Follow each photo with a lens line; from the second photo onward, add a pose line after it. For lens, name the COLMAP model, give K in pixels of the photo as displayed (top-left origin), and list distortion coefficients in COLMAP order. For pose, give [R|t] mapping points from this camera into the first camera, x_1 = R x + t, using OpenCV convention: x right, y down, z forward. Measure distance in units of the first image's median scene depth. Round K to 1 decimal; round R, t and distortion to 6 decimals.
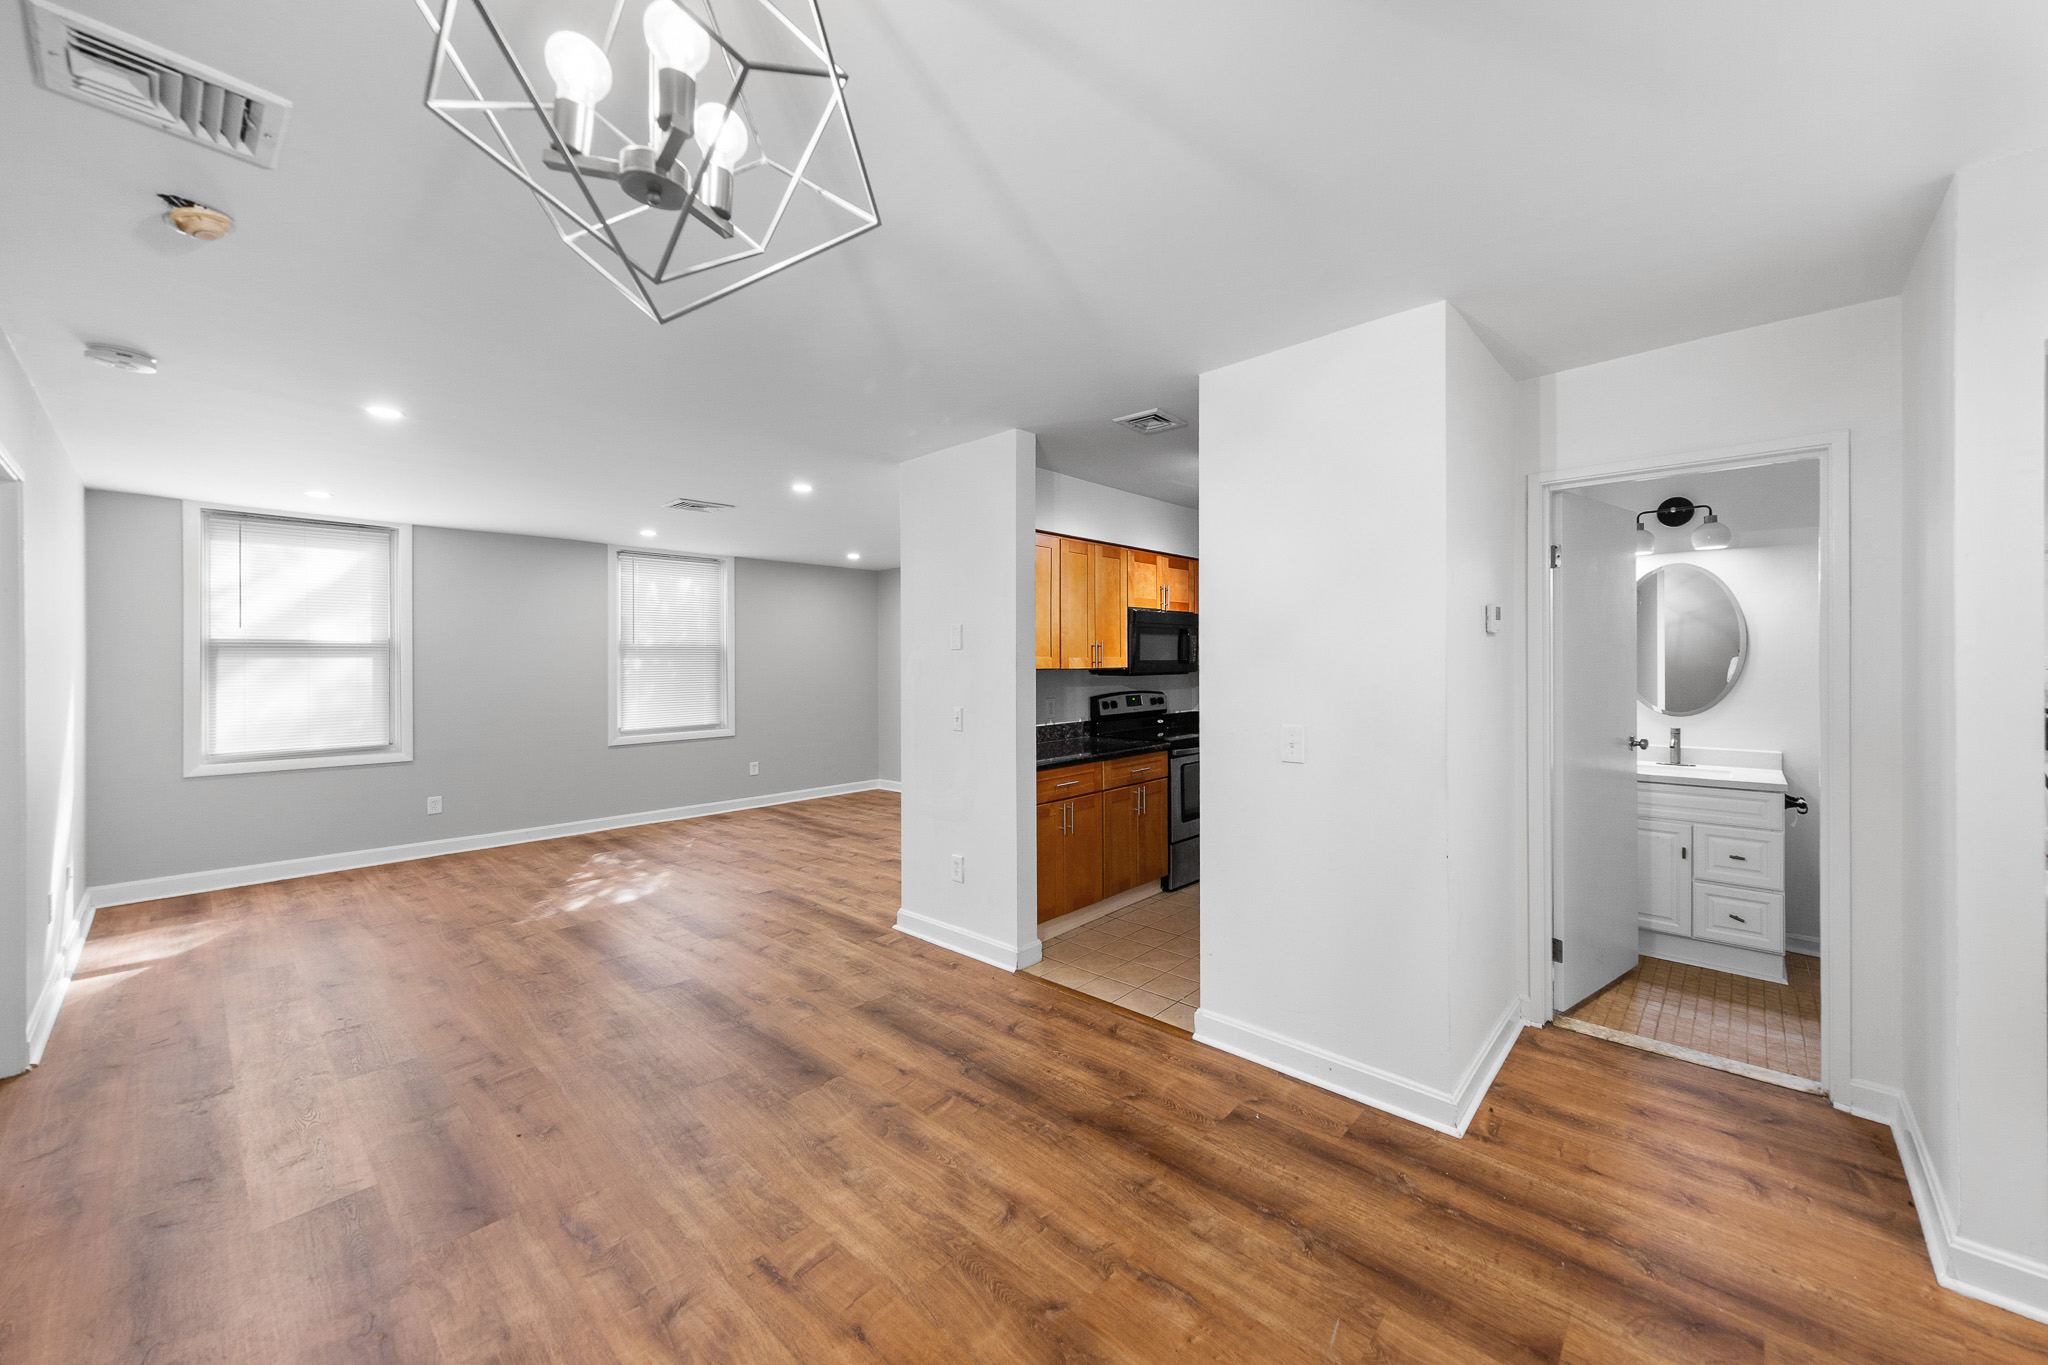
lens RADIAL K [[759.5, 0, 1107.4], [0, 759.5, 666.3], [0, 0, 1]] dist [0.009360, -0.000163]
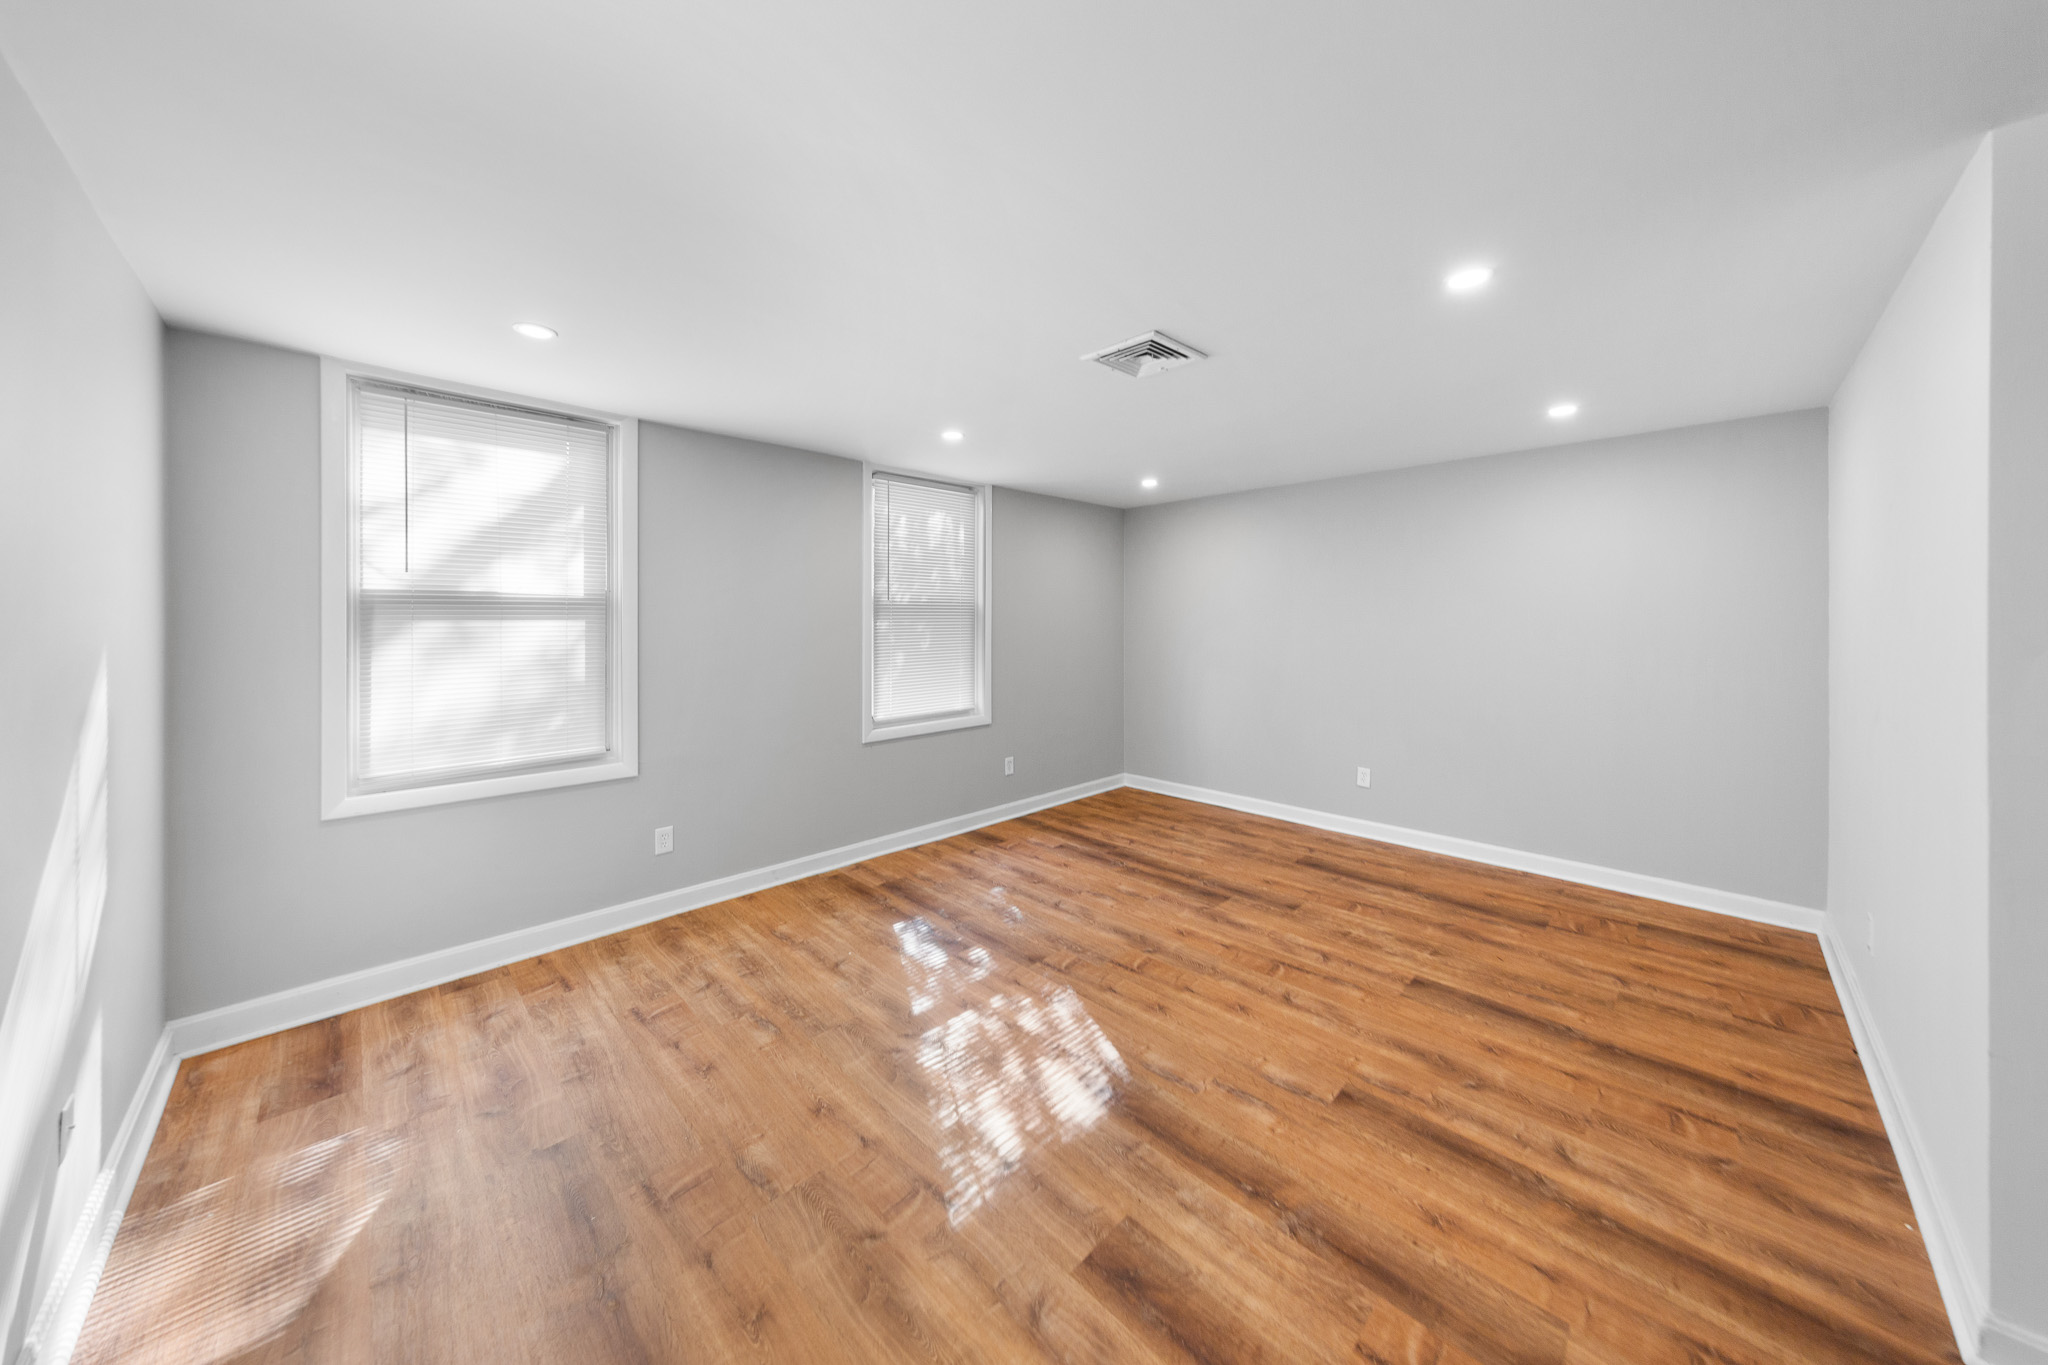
lens RADIAL K [[666.3, 0, 1026.0], [0, 666.3, 654.2], [0, 0, 1]] dist [-0.000637, -0.000048]
pose [[0.995210, 0.014681, -0.096649, -0.514883], [-0.010047, 0.998784, 0.048259, -0.013484], [0.097240, -0.047057, 0.994148, 0.460838]]
